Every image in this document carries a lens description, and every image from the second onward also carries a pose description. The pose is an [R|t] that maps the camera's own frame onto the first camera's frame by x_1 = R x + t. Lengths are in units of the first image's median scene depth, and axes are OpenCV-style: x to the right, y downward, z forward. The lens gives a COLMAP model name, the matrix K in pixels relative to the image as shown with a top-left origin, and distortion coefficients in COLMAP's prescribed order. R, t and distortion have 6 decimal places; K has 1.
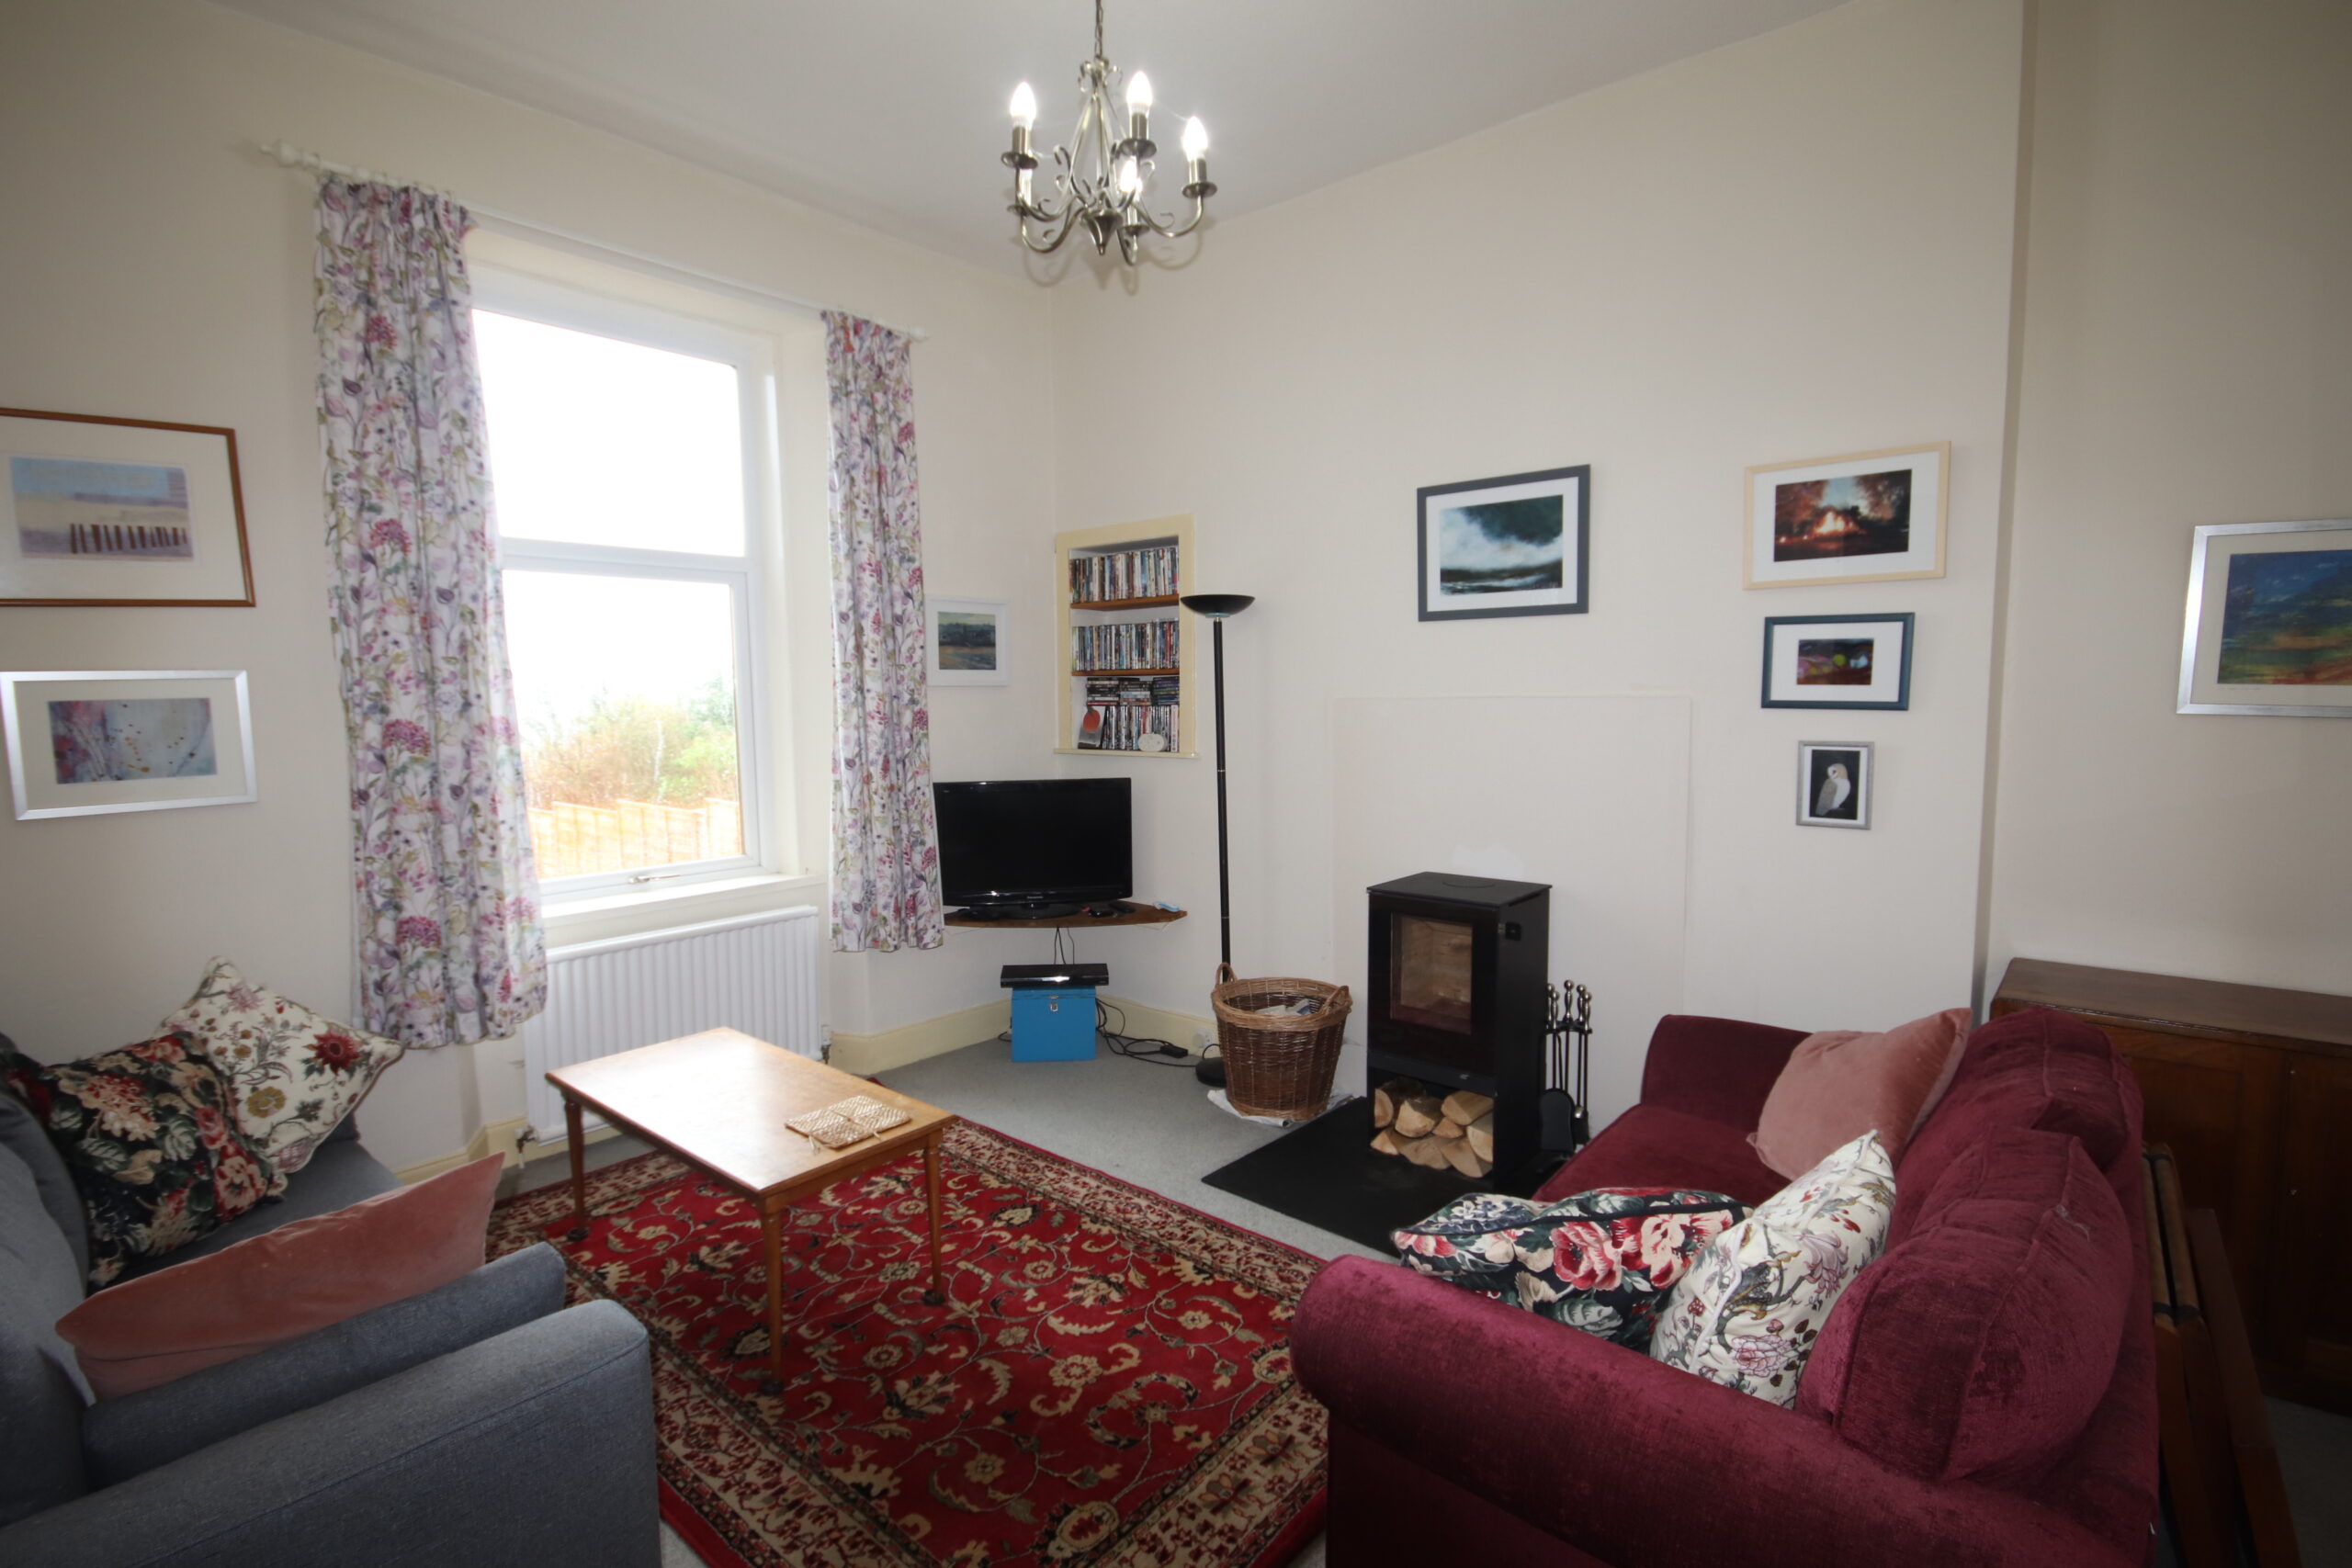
lens RADIAL K [[1087.9, 0, 1182.6], [0, 1087.9, 796.4], [0, 0, 1]] dist [0.002121, 0.000340]
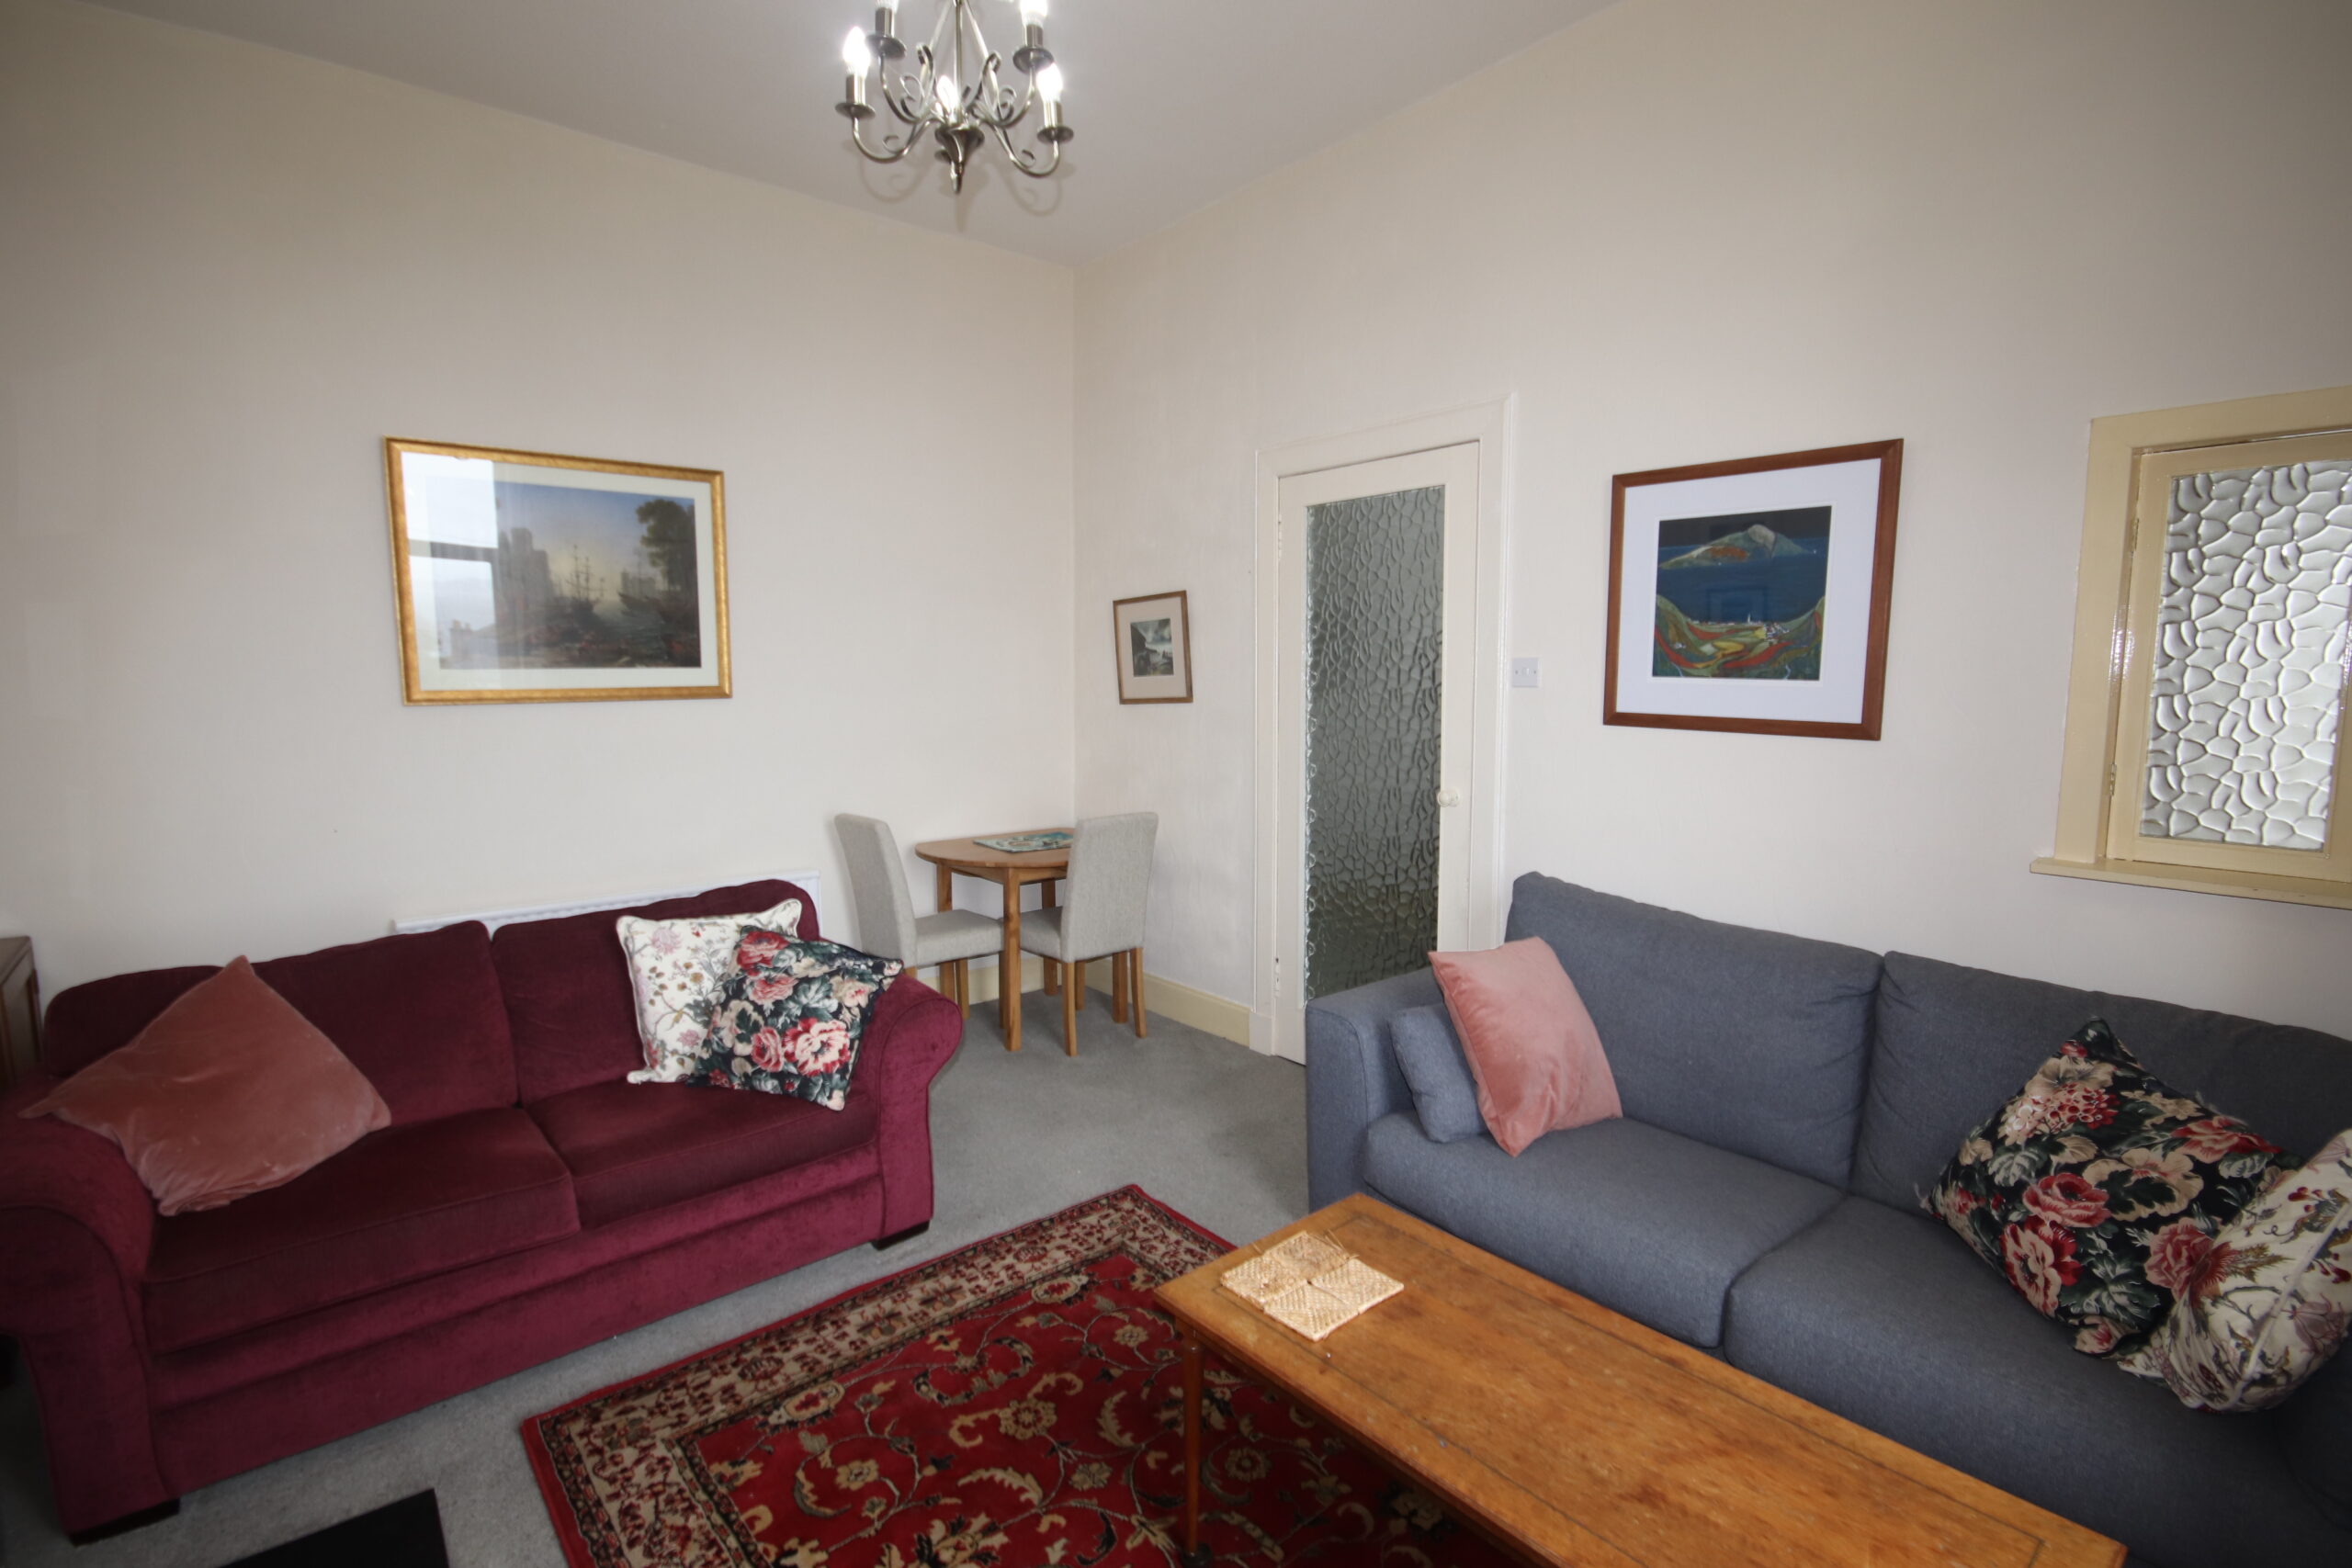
lens RADIAL K [[1087.9, 0, 1175.2], [0, 1087.9, 790.3], [0, 0, 1]] dist [0.002121, 0.000340]
pose [[-0.987296, -0.019233, 0.157723, -0.363649], [0.011905, 0.980903, 0.194135, -0.157210], [-0.158445, 0.193546, -0.968212, 1.818976]]
